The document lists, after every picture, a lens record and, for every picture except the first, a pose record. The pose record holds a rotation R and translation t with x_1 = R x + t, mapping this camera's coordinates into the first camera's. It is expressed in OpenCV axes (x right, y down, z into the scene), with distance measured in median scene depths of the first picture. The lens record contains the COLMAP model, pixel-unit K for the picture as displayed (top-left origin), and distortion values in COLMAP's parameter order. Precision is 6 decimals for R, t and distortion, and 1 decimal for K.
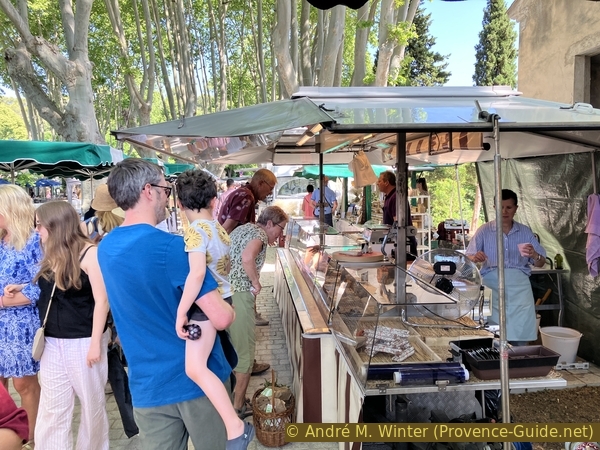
lens RADIAL K [[490.3, 0, 296.3], [0, 490.3, 220.2], [0, 0, 1]] dist [0.027297, -0.007953]
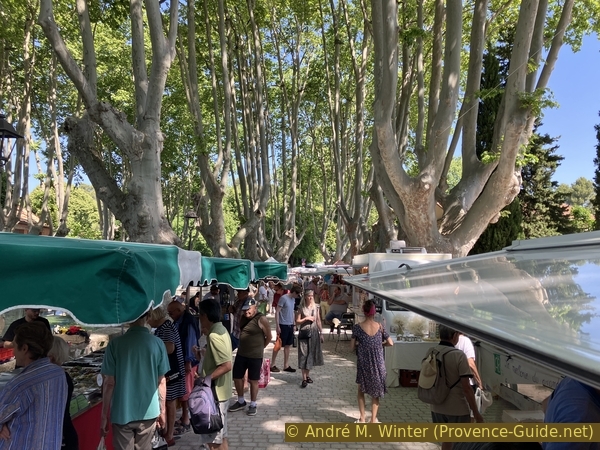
lens RADIAL K [[490.3, 0, 295.2], [0, 490.3, 228.3], [0, 0, 1]] dist [0.027297, -0.007953]
pose [[0.992531, 0.019007, -0.120501, -0.052407], [-0.038119, 0.986647, -0.158352, -0.023775], [0.115882, 0.161763, 0.980002, 0.137222]]
